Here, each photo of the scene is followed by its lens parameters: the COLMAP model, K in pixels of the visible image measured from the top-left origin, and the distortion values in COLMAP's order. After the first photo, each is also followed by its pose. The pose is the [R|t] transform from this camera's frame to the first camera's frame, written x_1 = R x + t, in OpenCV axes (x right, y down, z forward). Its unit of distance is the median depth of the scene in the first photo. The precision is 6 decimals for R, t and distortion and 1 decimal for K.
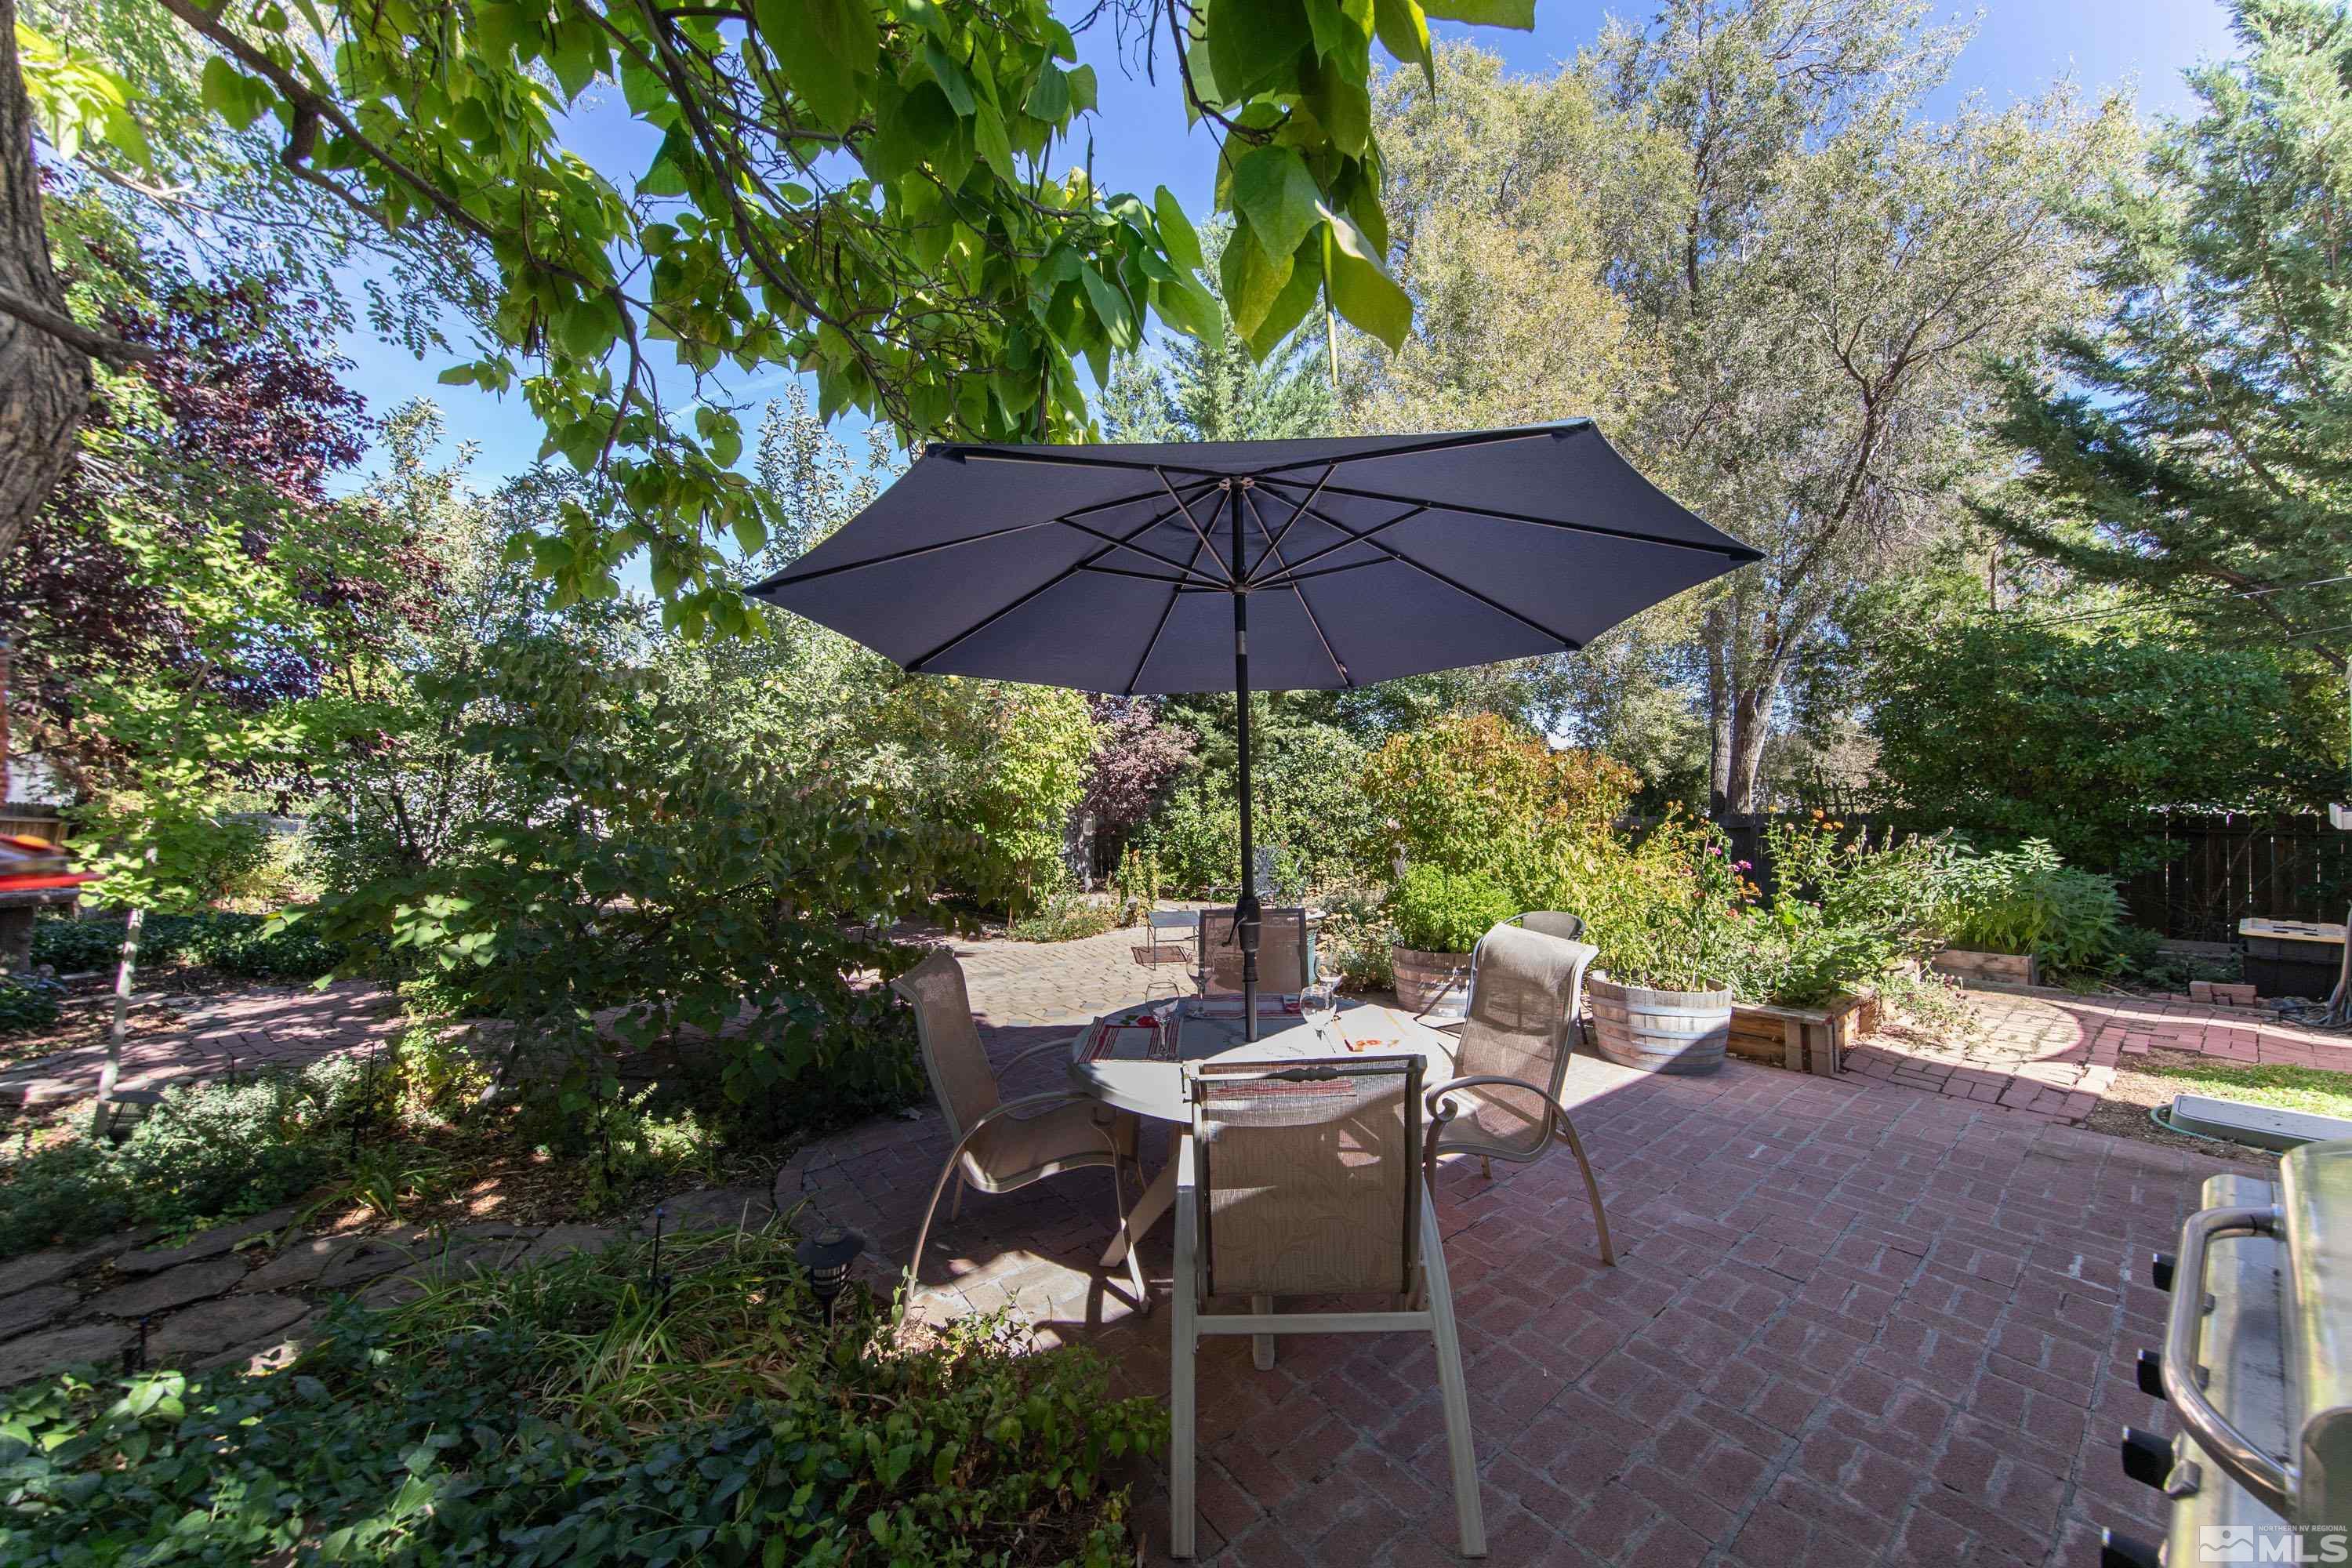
lens RADIAL K [[900.6, 0, 1177.0], [0, 900.6, 793.8], [0, 0, 1]] dist [-0.001101, -0.000136]
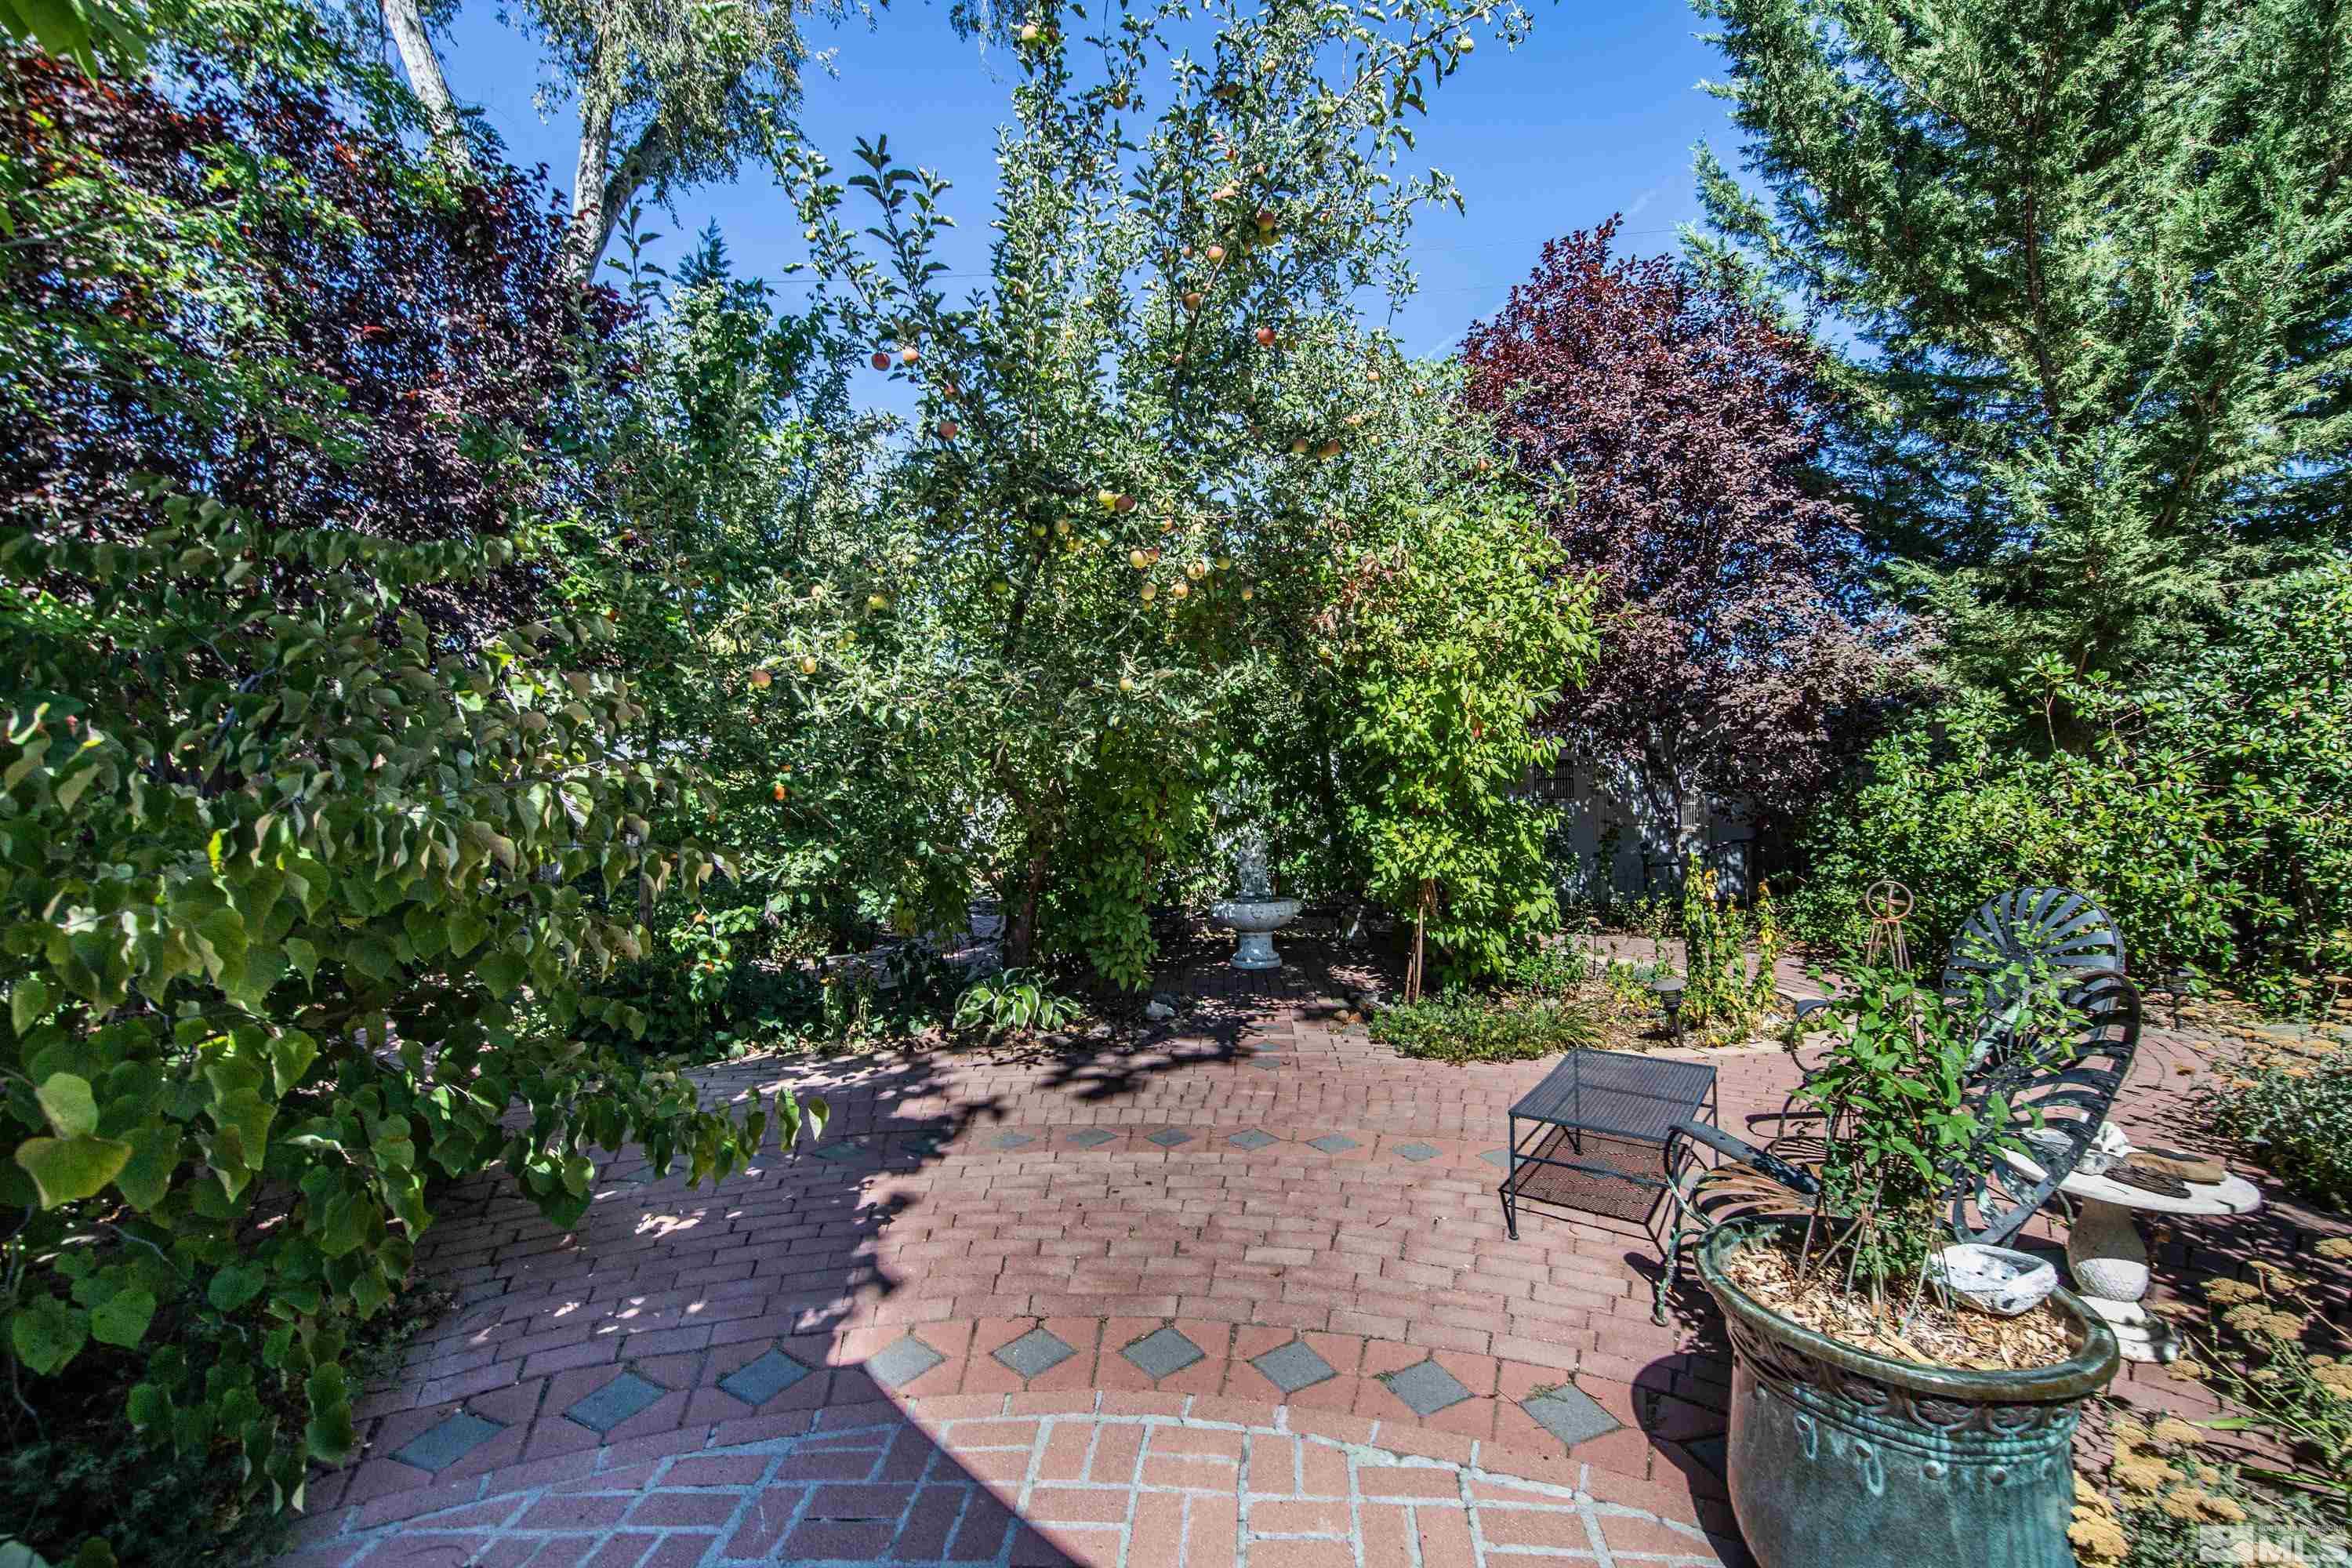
lens RADIAL K [[1008.0, 0, 1174.8], [0, 1008.0, 776.5], [0, 0, 1]] dist [0.000682, 0.000092]
pose [[0.727097, -0.003843, -0.686524, 0.096429], [0.005164, 0.999987, -0.000127, 0.012422], [0.686515, -0.003453, 0.727108, 0.392059]]
